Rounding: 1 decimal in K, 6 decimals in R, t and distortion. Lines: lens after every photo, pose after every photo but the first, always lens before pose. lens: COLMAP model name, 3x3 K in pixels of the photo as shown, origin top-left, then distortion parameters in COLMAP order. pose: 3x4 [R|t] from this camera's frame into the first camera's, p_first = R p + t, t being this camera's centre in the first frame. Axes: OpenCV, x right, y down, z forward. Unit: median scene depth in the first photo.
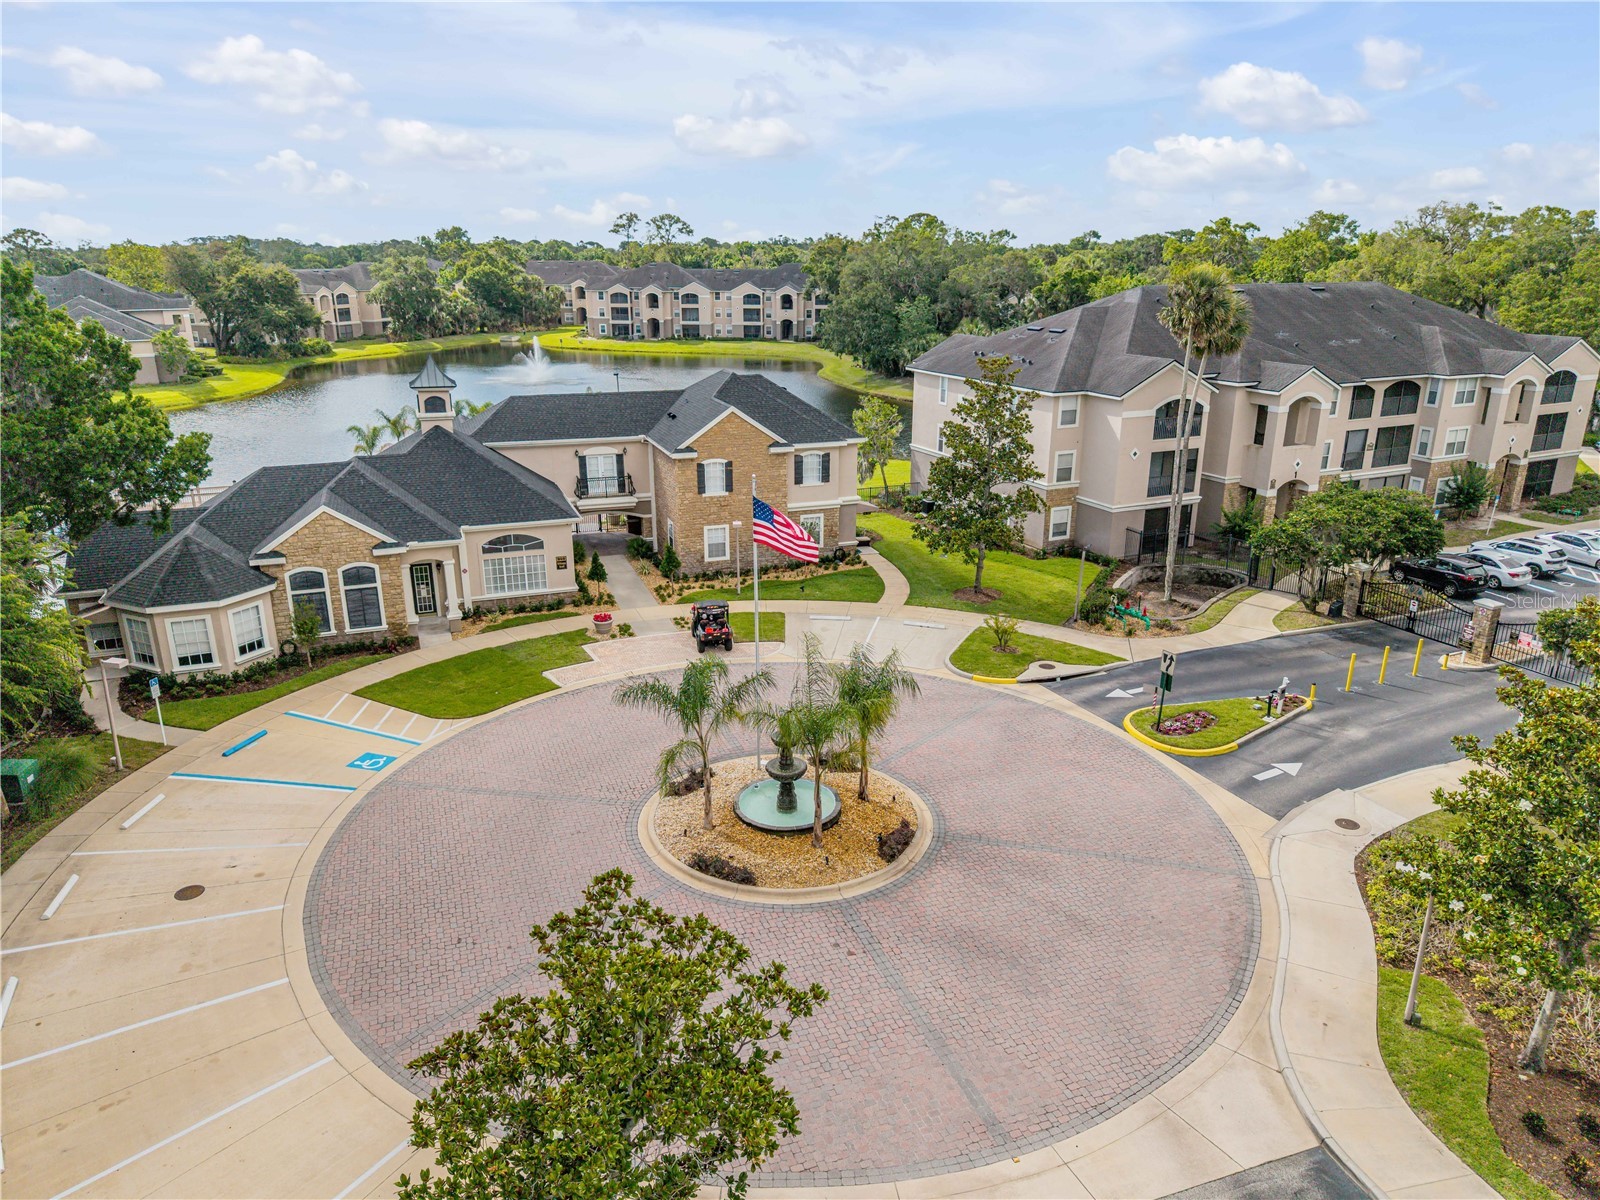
lens RADIAL K [[1074.5, 0, 802.2], [0, 1074.5, 609.0], [0, 0, 1]] dist [0.038217, -0.048007]
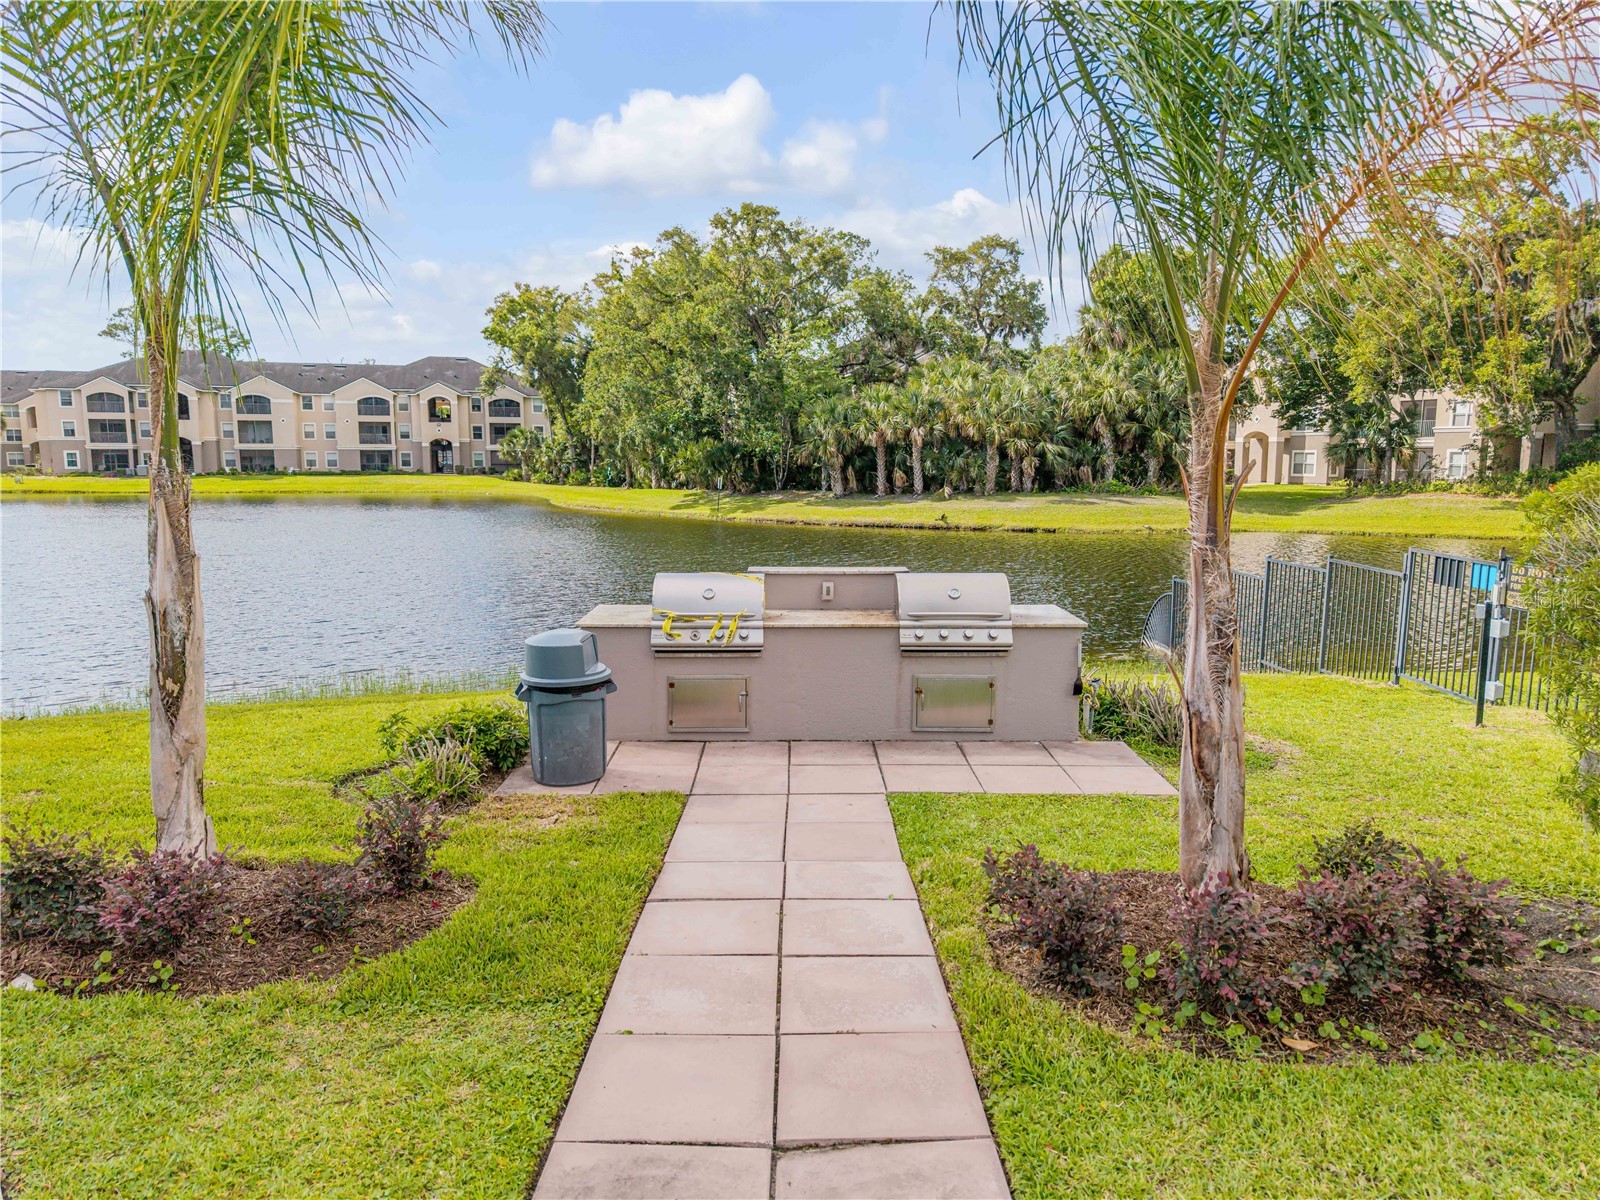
lens RADIAL K [[1074.5, 0, 802.2], [0, 1074.5, 609.0], [0, 0, 1]] dist [0.038217, -0.048007]
pose [[0.928542, -0.051499, 0.367638, -0.178524], [0.116245, 0.980861, -0.156199, -0.219860], [-0.352558, 0.187773, 0.916757, 1.404049]]
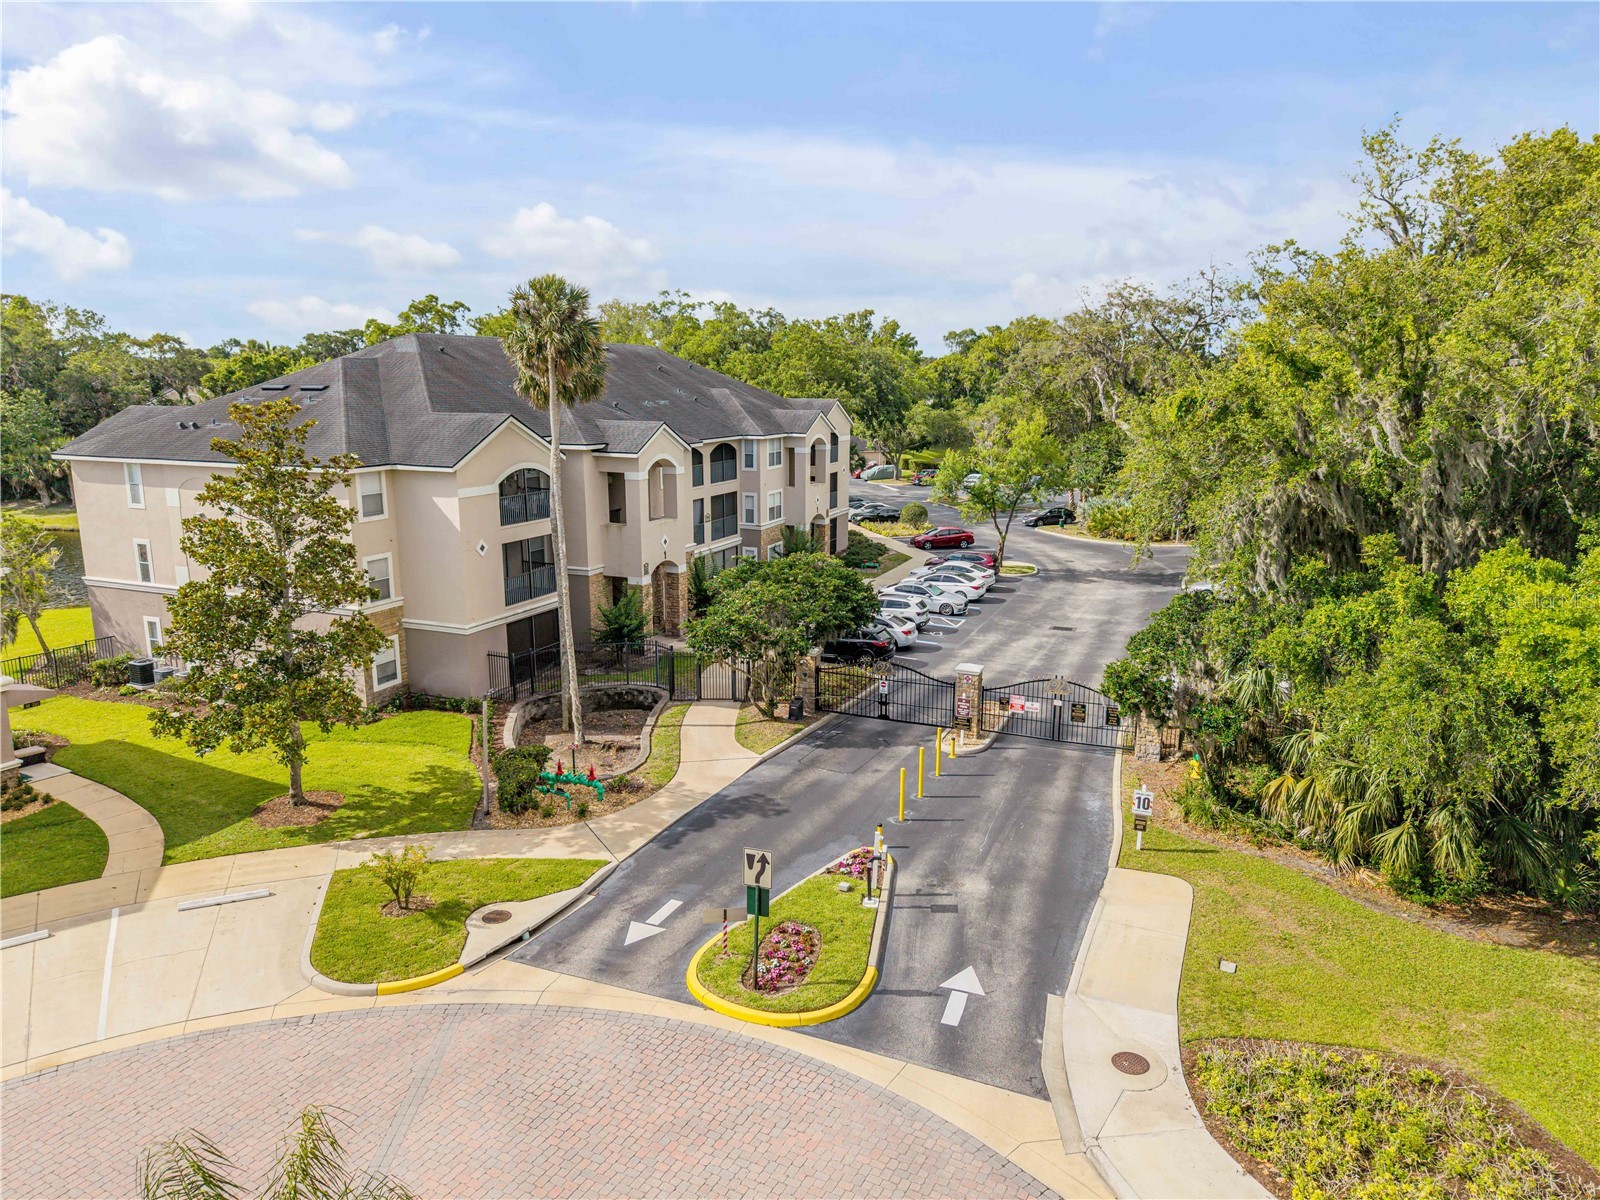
lens RADIAL K [[1080.5, 0, 803.2], [0, 1080.5, 598.1], [0, 0, 1]] dist [0.052346, -0.081432]
pose [[0.744333, -0.135206, 0.653978, -0.001480], [0.209128, 0.977226, -0.035985, -0.041161], [-0.634219, 0.163550, 0.755657, 0.328945]]
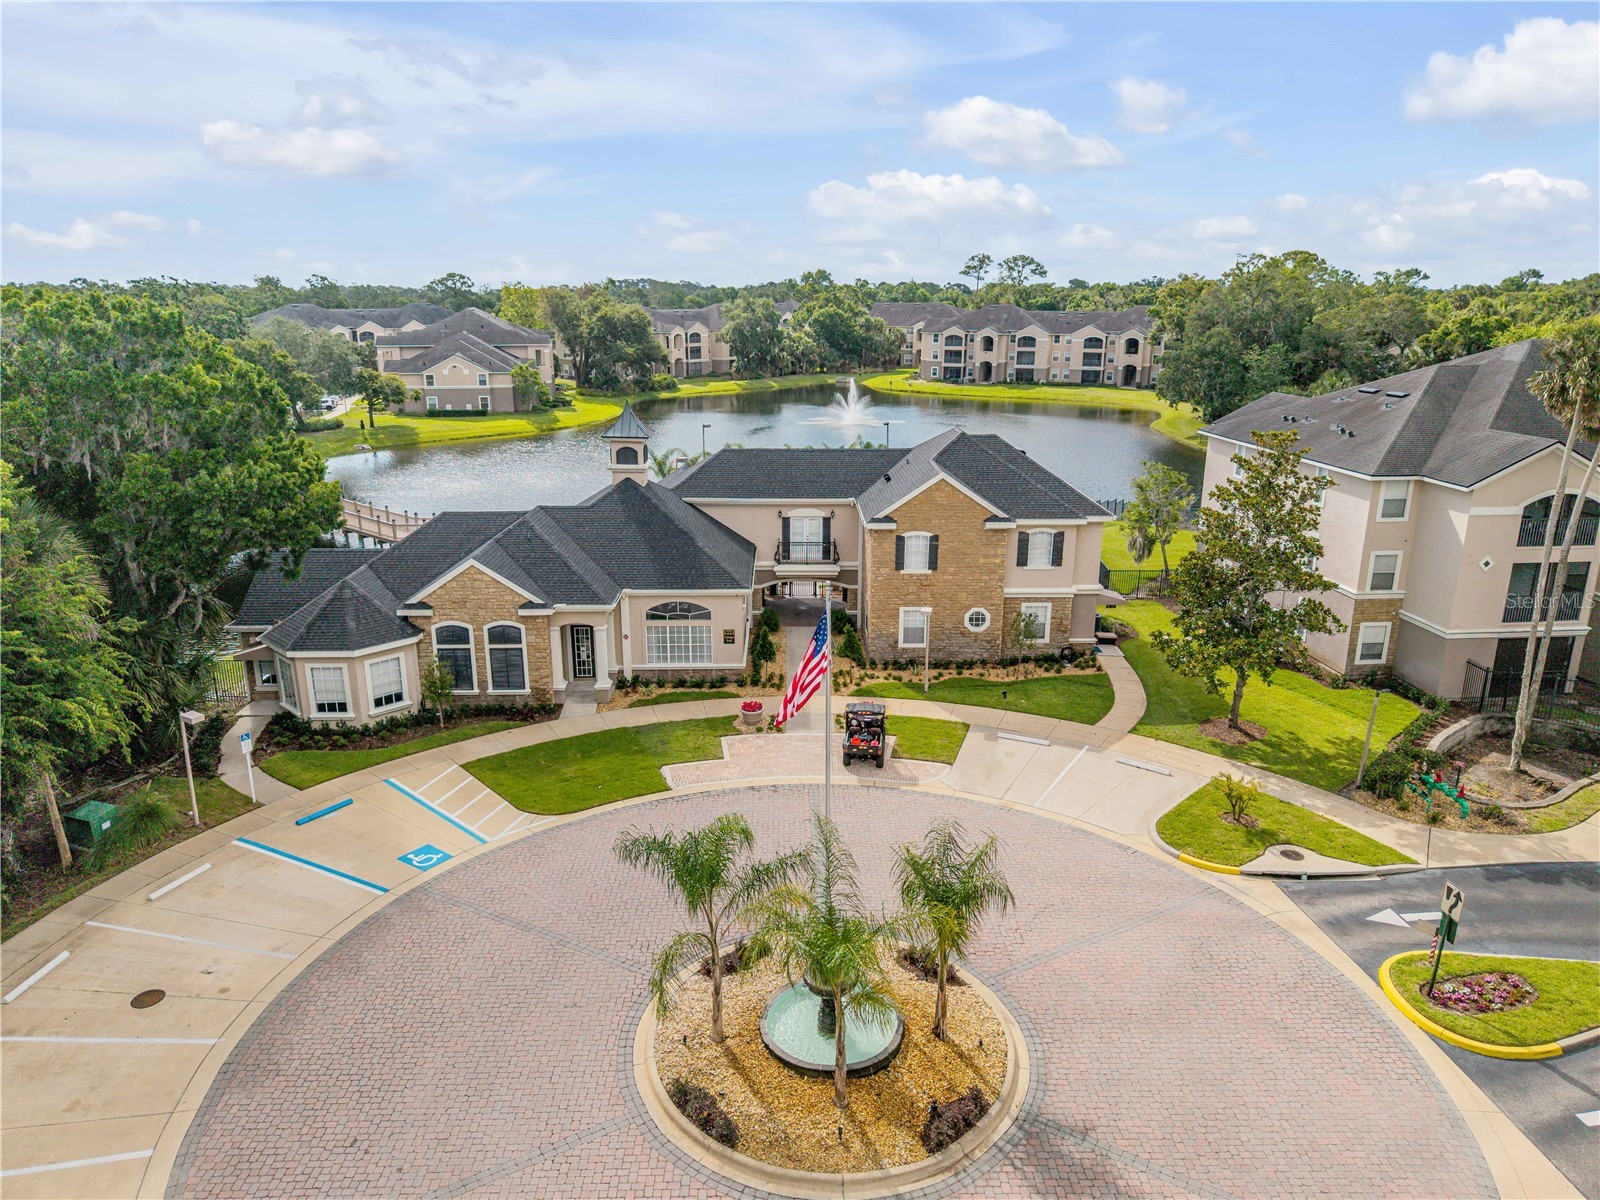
lens RADIAL K [[1074.5, 0, 802.2], [0, 1074.5, 609.0], [0, 0, 1]] dist [0.038217, -0.048007]
pose [[0.945754, 0.093702, -0.311077, 0.093770], [-0.104556, 0.994350, -0.018360, -0.047780], [0.307599, 0.049889, 0.950207, 0.143767]]
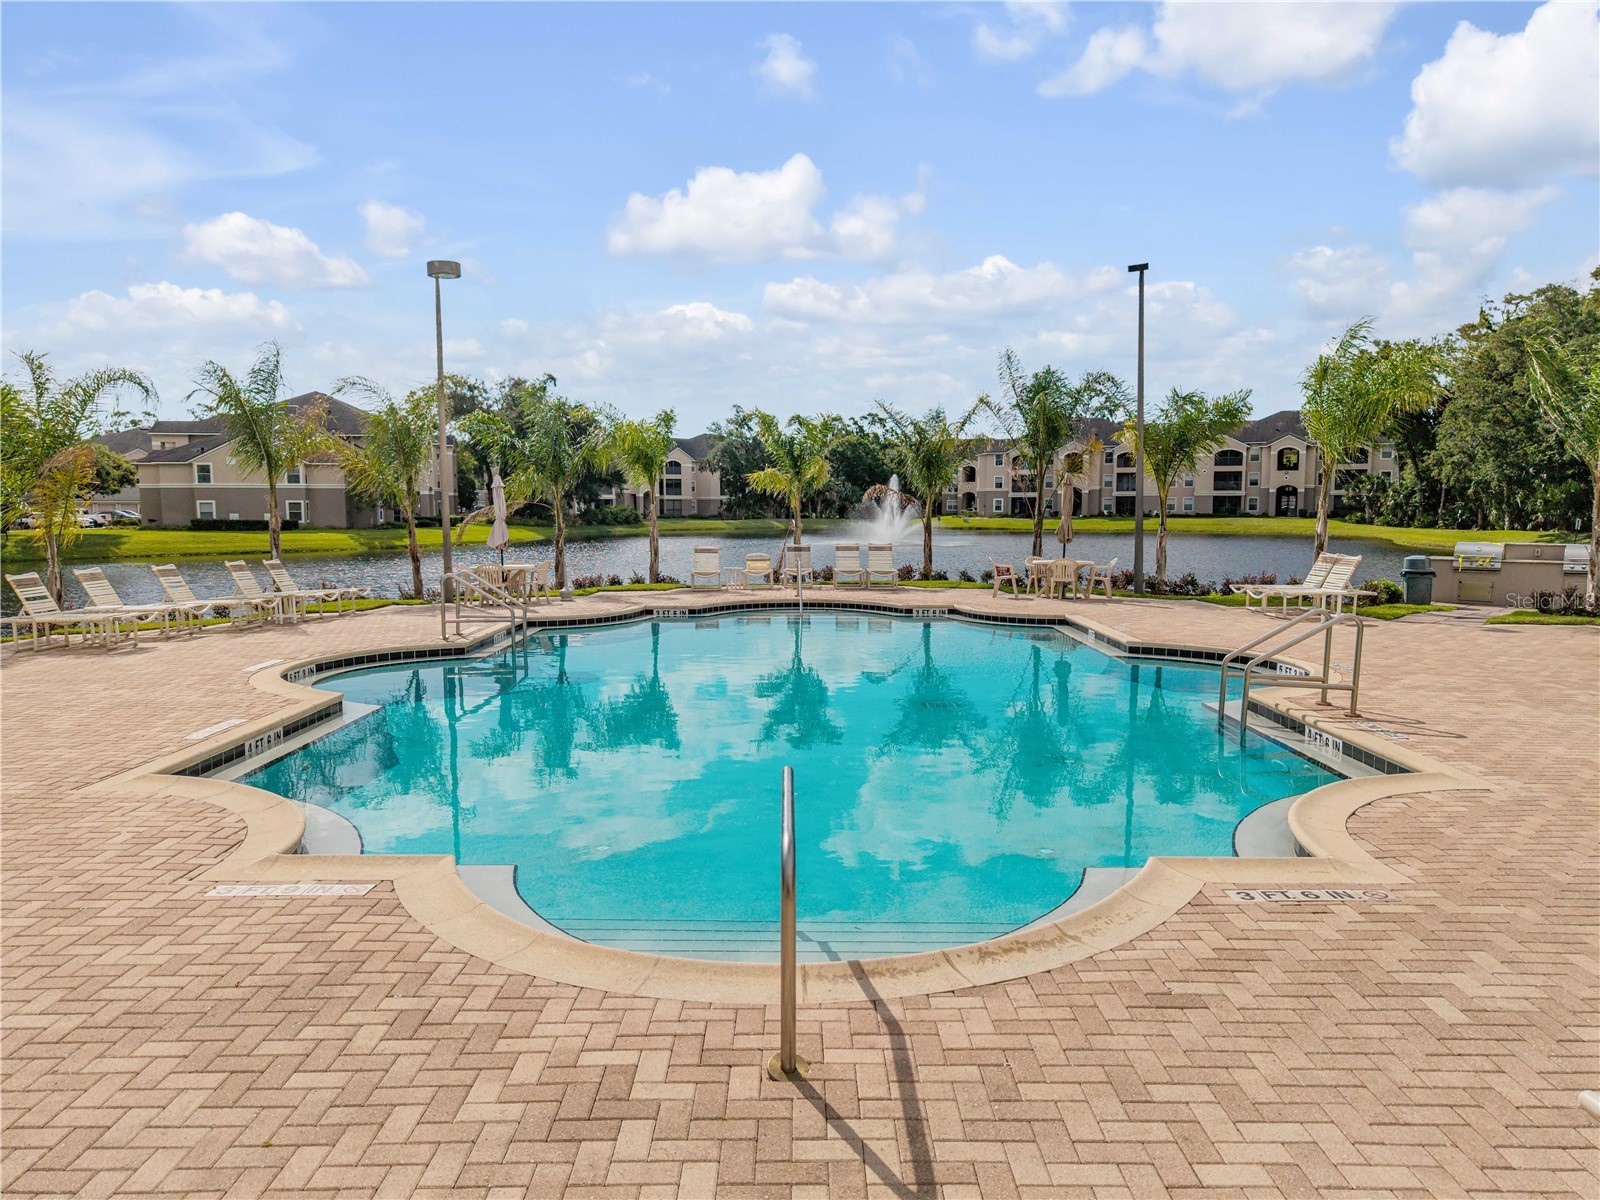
lens RADIAL K [[1074.5, 0, 802.2], [0, 1074.5, 609.0], [0, 0, 1]] dist [0.038217, -0.048007]
pose [[0.941597, 0.030445, -0.335362, -0.233490], [-0.103260, 0.974030, -0.201499, -0.124281], [0.320518, 0.224361, 0.920288, 1.117436]]
